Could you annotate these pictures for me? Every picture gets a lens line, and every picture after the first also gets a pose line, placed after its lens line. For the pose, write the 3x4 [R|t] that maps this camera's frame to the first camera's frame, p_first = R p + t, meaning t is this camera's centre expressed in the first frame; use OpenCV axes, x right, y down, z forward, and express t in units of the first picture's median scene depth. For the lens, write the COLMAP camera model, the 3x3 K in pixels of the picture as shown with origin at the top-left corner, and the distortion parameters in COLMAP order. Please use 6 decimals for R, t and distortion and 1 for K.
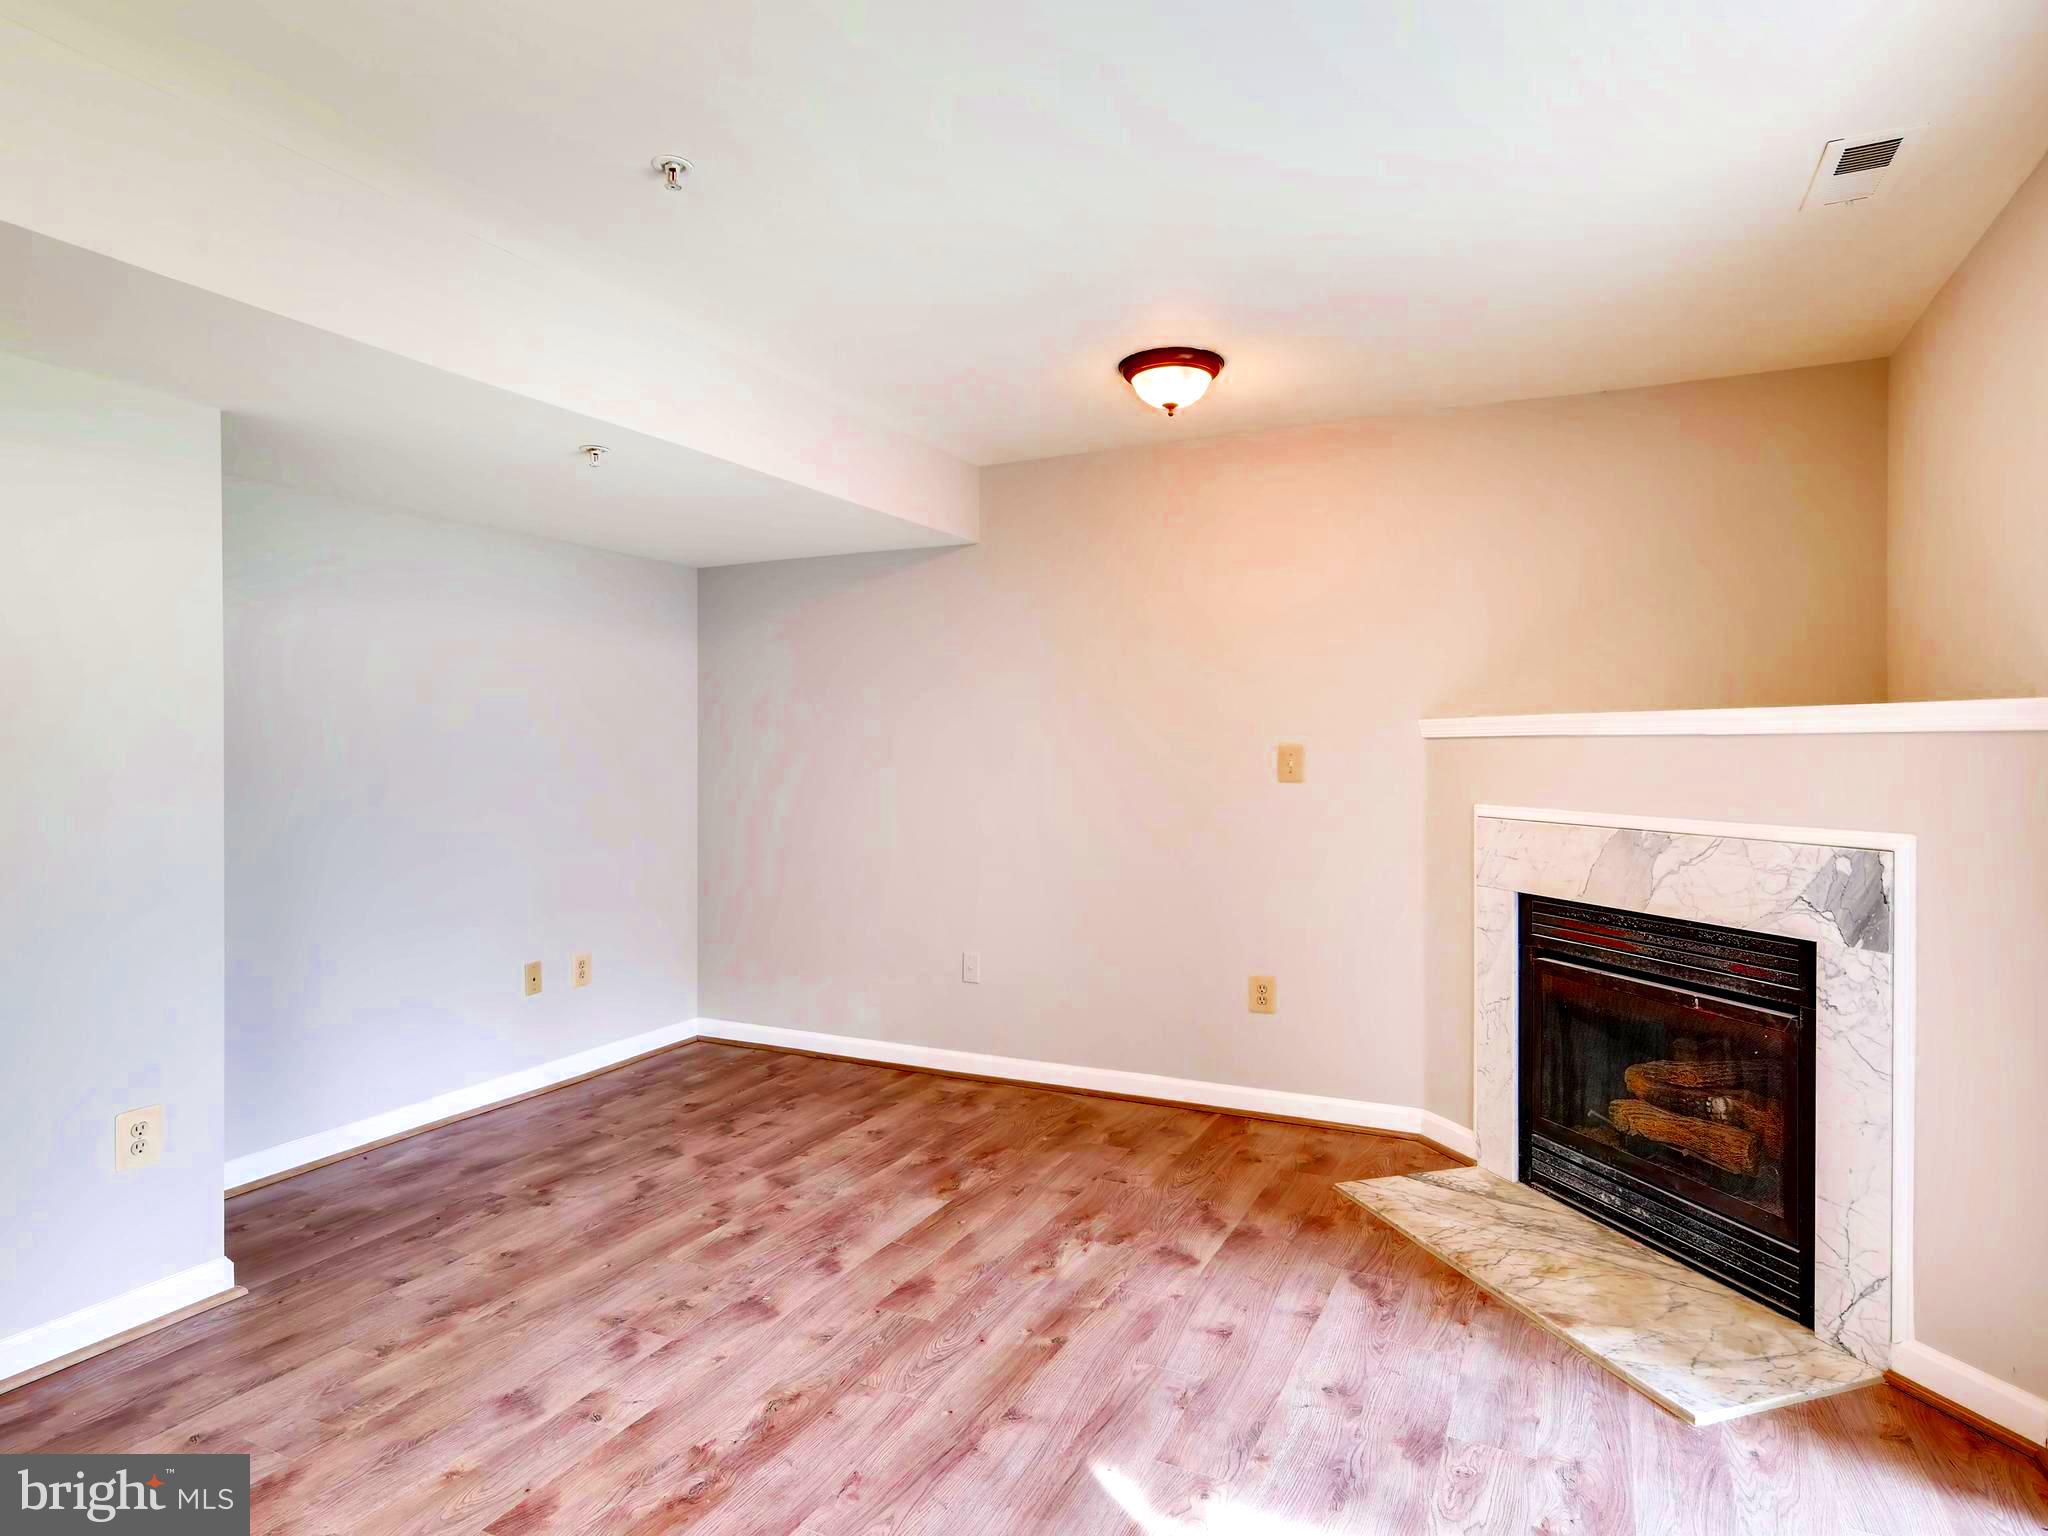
lens RADIAL K [[1169.9, 0, 1024.1], [0, 1169.9, 781.2], [0, 0, 1]] dist [-0.003964, 0.003966]
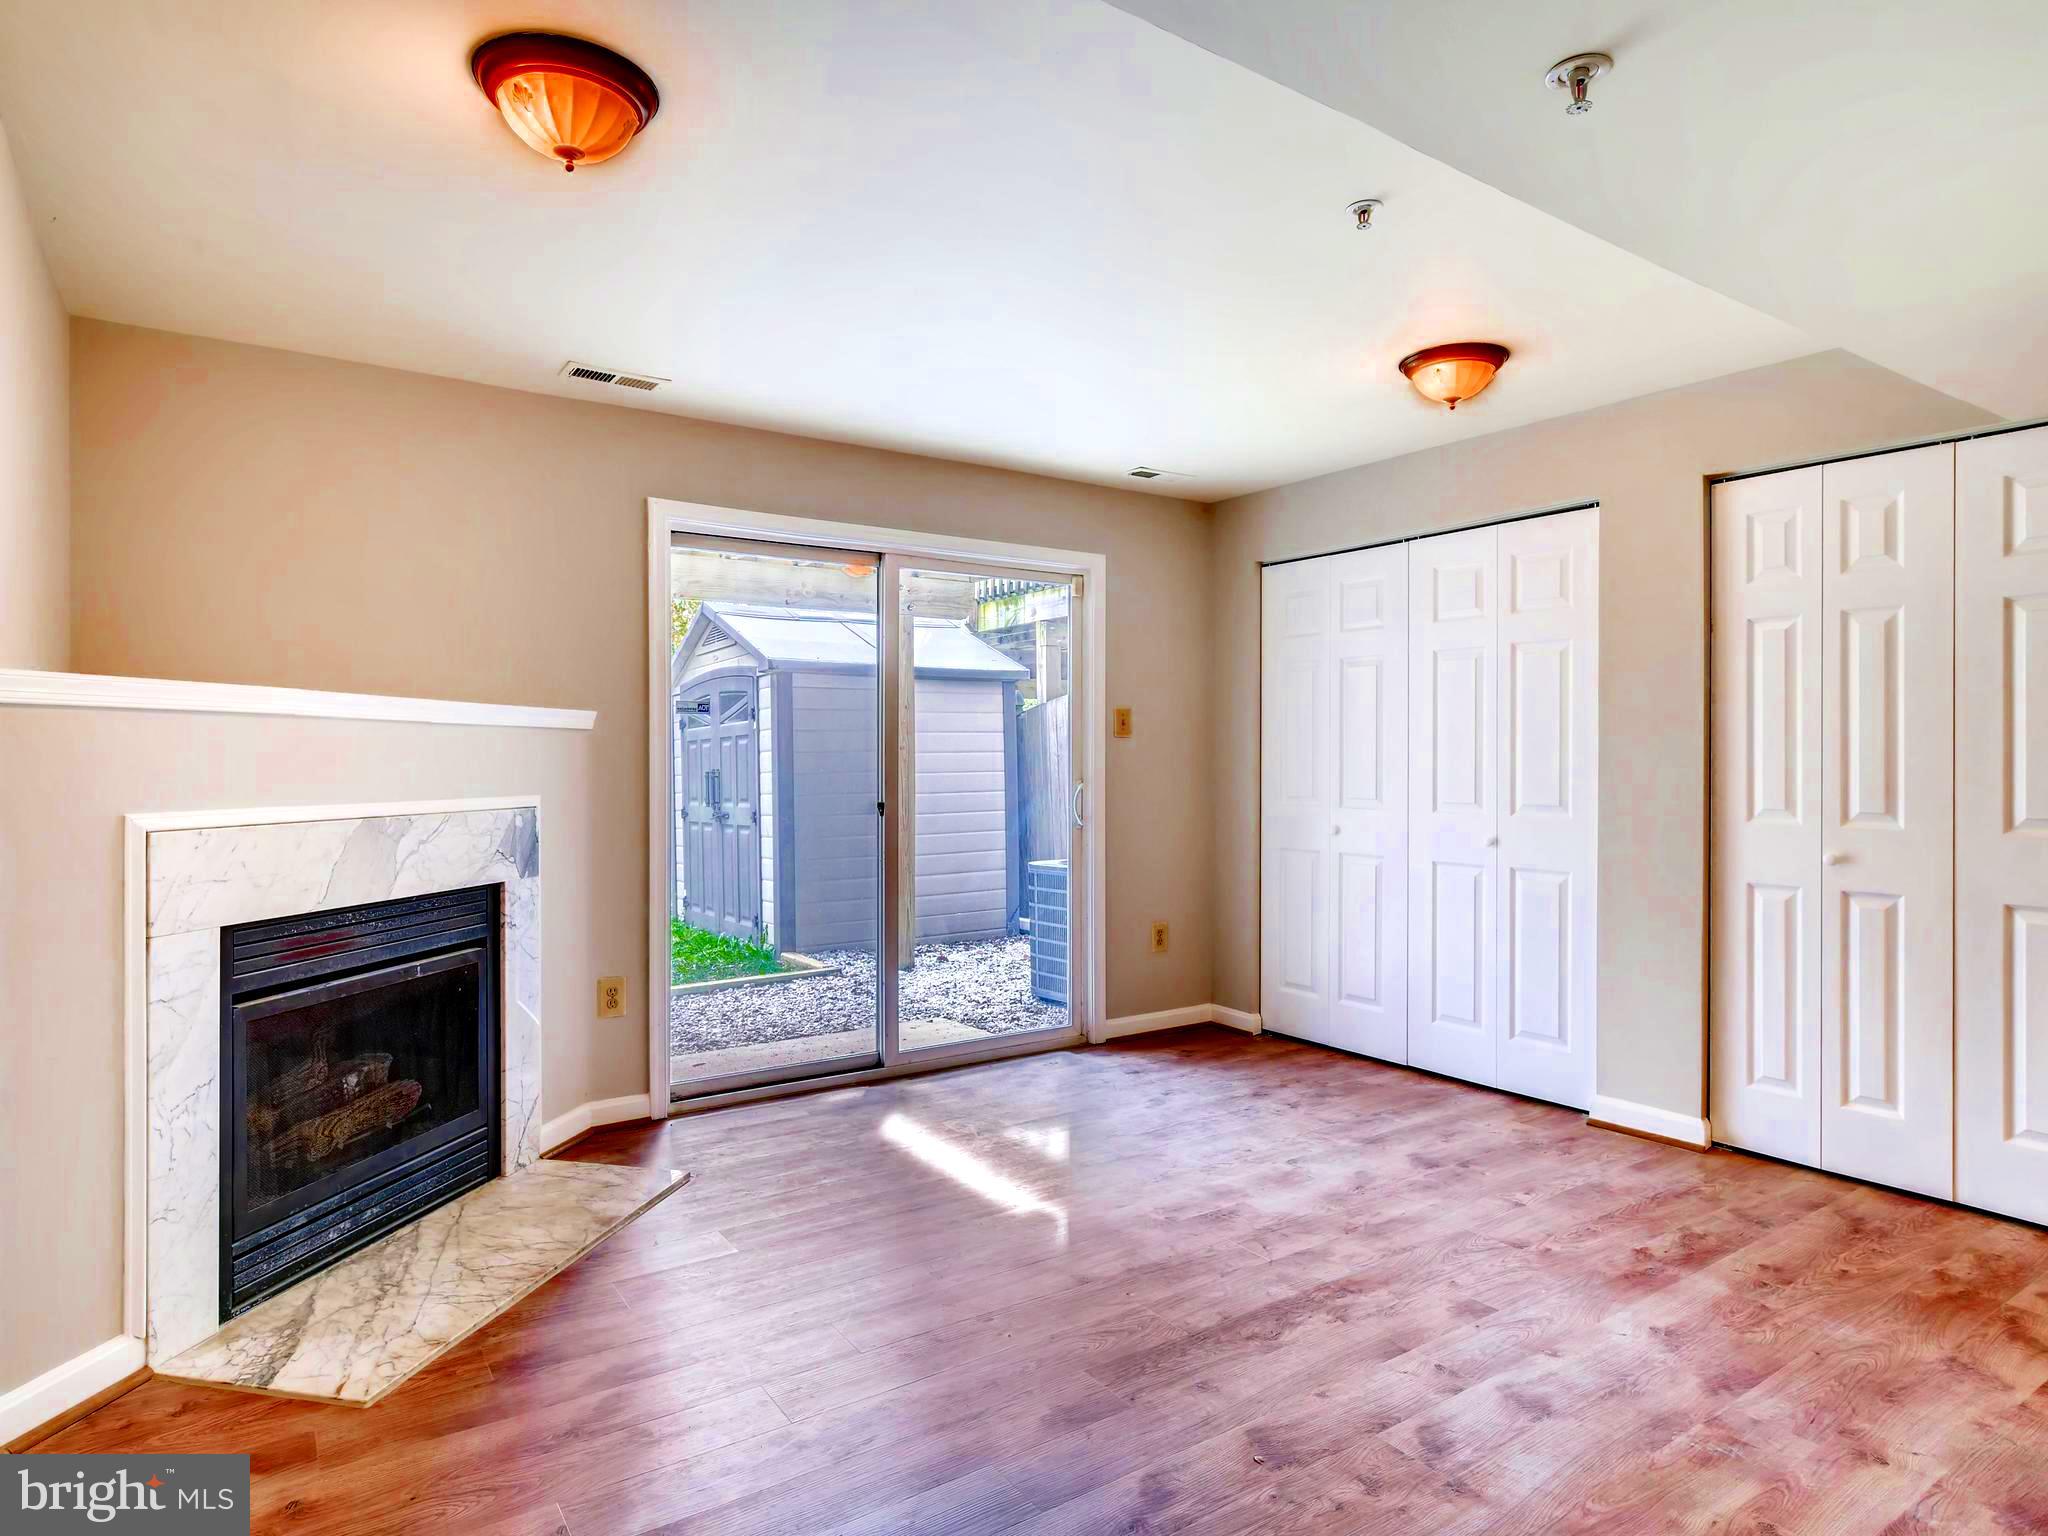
lens RADIAL K [[1169.9, 0, 1024.1], [0, 1169.9, 781.2], [0, 0, 1]] dist [-0.003964, 0.003966]
pose [[-0.870079, -0.010430, 0.492802, -0.468248], [0.012525, 0.998985, 0.043258, -0.025993], [-0.492753, 0.043810, -0.869066, 1.755278]]
